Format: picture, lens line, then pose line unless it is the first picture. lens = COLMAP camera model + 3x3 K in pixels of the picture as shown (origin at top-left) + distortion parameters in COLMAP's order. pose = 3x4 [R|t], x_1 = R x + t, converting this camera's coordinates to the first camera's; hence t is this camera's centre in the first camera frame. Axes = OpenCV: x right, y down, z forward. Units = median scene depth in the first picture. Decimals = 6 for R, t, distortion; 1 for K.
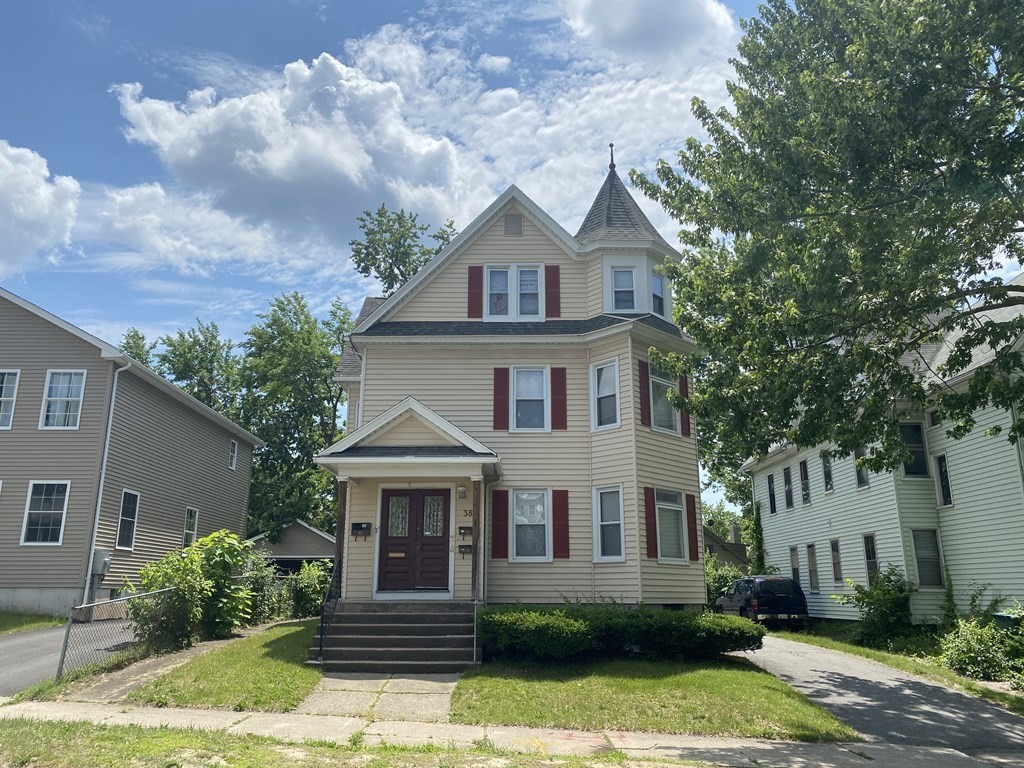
lens RADIAL K [[775.3, 0, 512.0], [0, 775.3, 384.0], [0, 0, 1]] dist [0.109792, -0.154889]
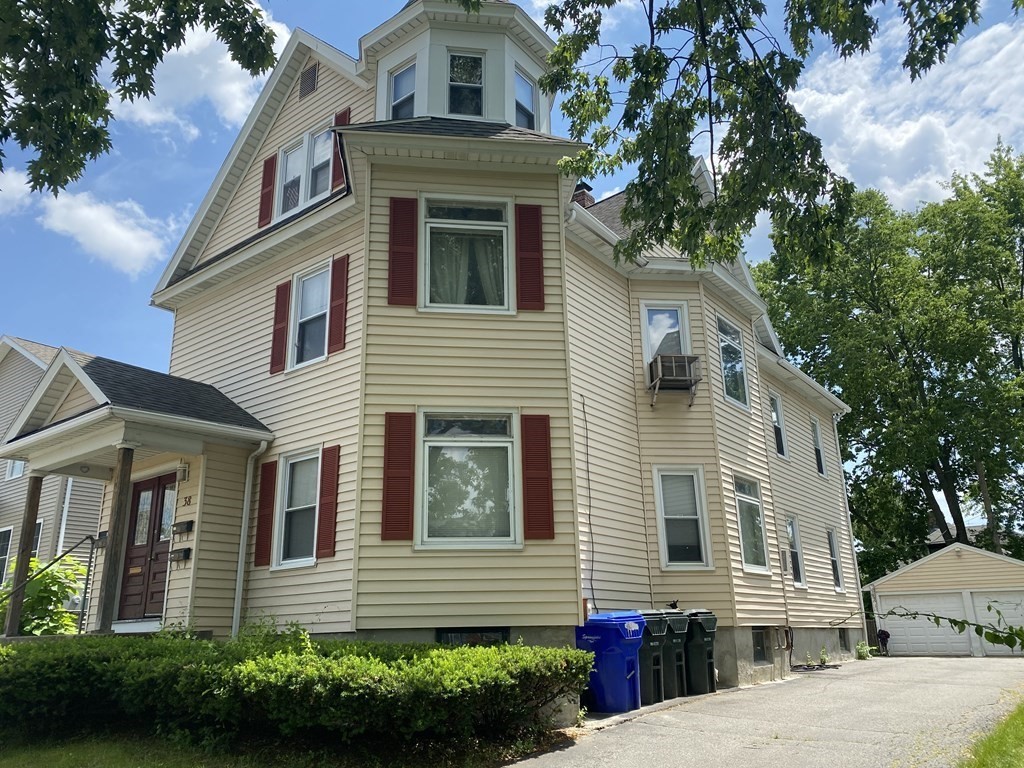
lens RADIAL K [[775.3, 0, 512.0], [0, 775.3, 384.0], [0, 0, 1]] dist [0.109792, -0.154889]
pose [[0.782651, -0.210348, -0.585842, 0.519672], [0.179233, 0.977466, -0.111516, 0.176398], [0.596098, -0.017724, 0.802716, 0.574714]]
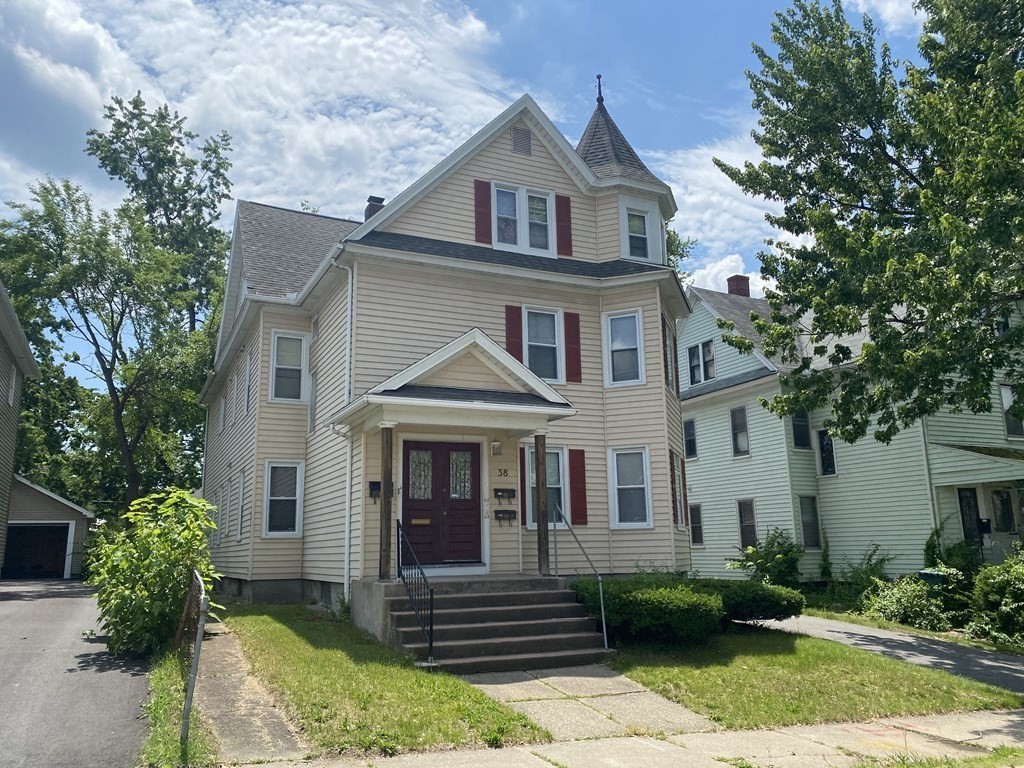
lens RADIAL K [[775.3, 0, 512.0], [0, 775.3, 384.0], [0, 0, 1]] dist [0.109792, -0.154889]
pose [[0.903715, 0.069976, 0.422378, -0.372644], [-0.087631, 0.995899, 0.022502, 0.046271], [-0.419071, -0.057349, 0.906140, 0.219253]]
